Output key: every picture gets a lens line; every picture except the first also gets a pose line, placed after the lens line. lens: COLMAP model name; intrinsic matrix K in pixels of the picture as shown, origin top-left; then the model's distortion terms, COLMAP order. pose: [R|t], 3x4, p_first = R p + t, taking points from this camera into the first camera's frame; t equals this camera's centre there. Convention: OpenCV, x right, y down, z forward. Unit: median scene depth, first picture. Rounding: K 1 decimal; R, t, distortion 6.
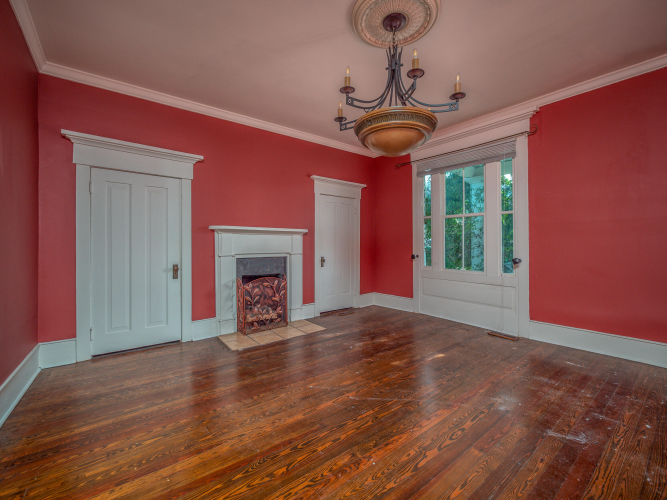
lens RADIAL K [[281.0, 0, 334.9], [0, 281.0, 247.0], [0, 0, 1]] dist [-0.009374, 0.000586]
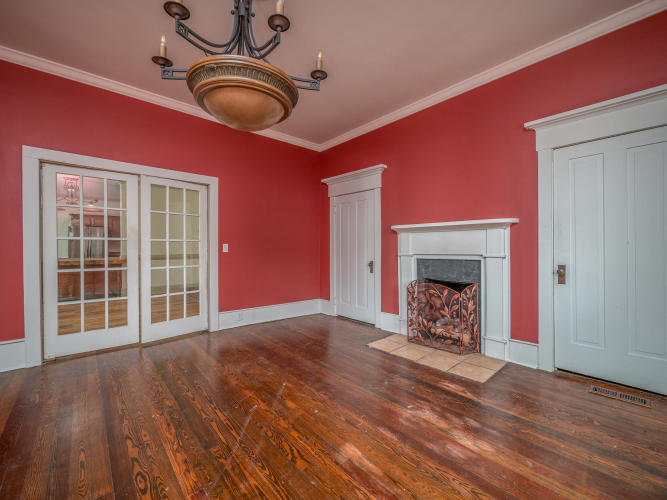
lens RADIAL K [[281.0, 0, 334.8], [0, 281.0, 249.1], [0, 0, 1]] dist [-0.009374, 0.000586]
pose [[0.075067, 0.009165, -0.997136, 0.585148], [0.000427, 0.999957, 0.009223, -0.000689], [0.997178, -0.001118, 0.075060, 0.690930]]
